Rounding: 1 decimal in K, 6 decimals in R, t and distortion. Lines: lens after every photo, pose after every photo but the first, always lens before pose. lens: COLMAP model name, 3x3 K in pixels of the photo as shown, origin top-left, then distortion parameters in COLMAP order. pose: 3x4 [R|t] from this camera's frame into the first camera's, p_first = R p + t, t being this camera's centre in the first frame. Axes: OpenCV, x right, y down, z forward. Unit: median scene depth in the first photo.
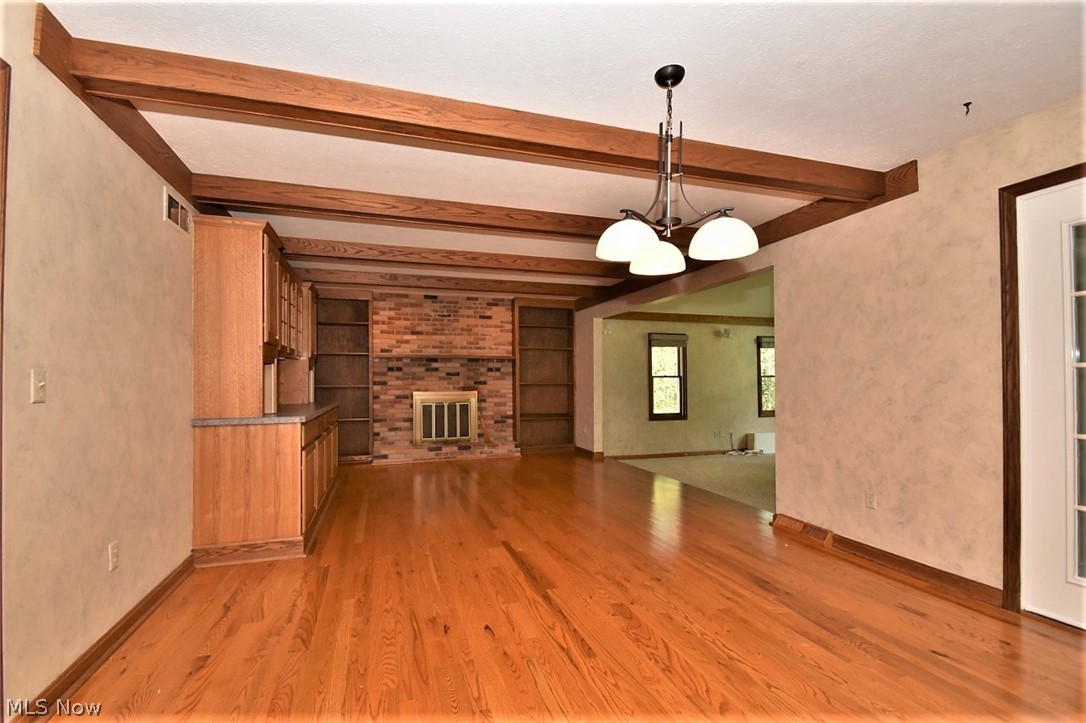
lens RADIAL K [[476.5, 0, 541.6], [0, 476.5, 366.4], [0, 0, 1]] dist [-0.004060, -0.005462]
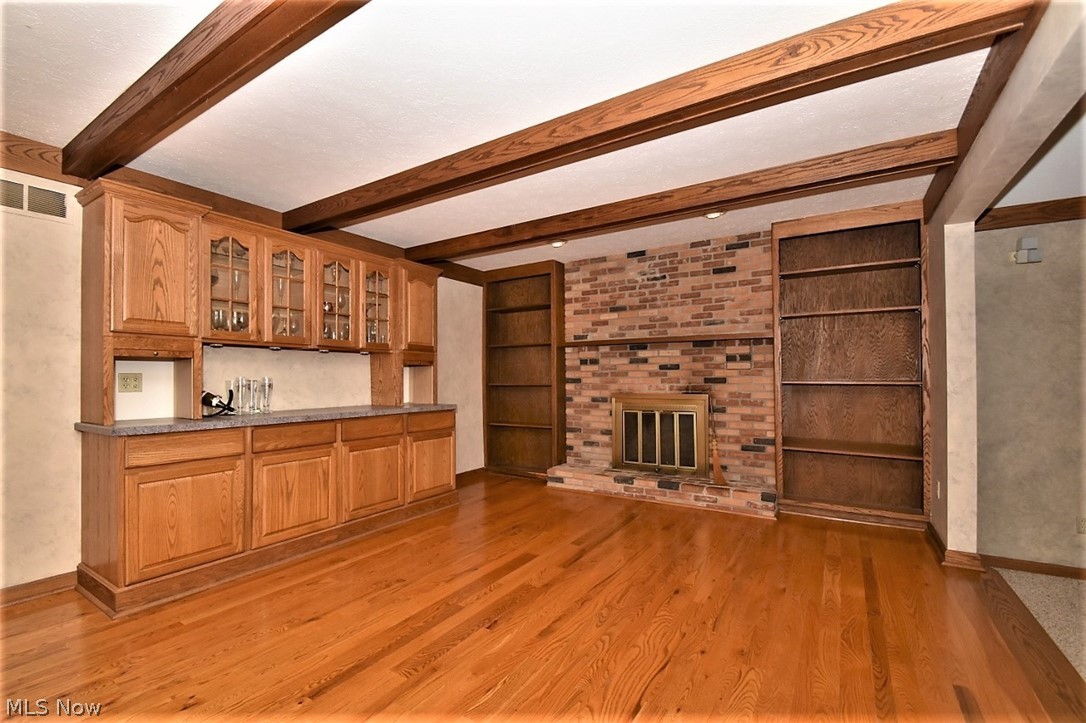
lens RADIAL K [[476.5, 0, 540.5], [0, 476.5, 372.0], [0, 0, 1]] dist [-0.004060, -0.005462]
pose [[0.623470, -0.010807, -0.781773, 0.210562], [0.024801, 0.999675, 0.005959, 0.014956], [0.781454, -0.023104, 0.623535, 0.466443]]
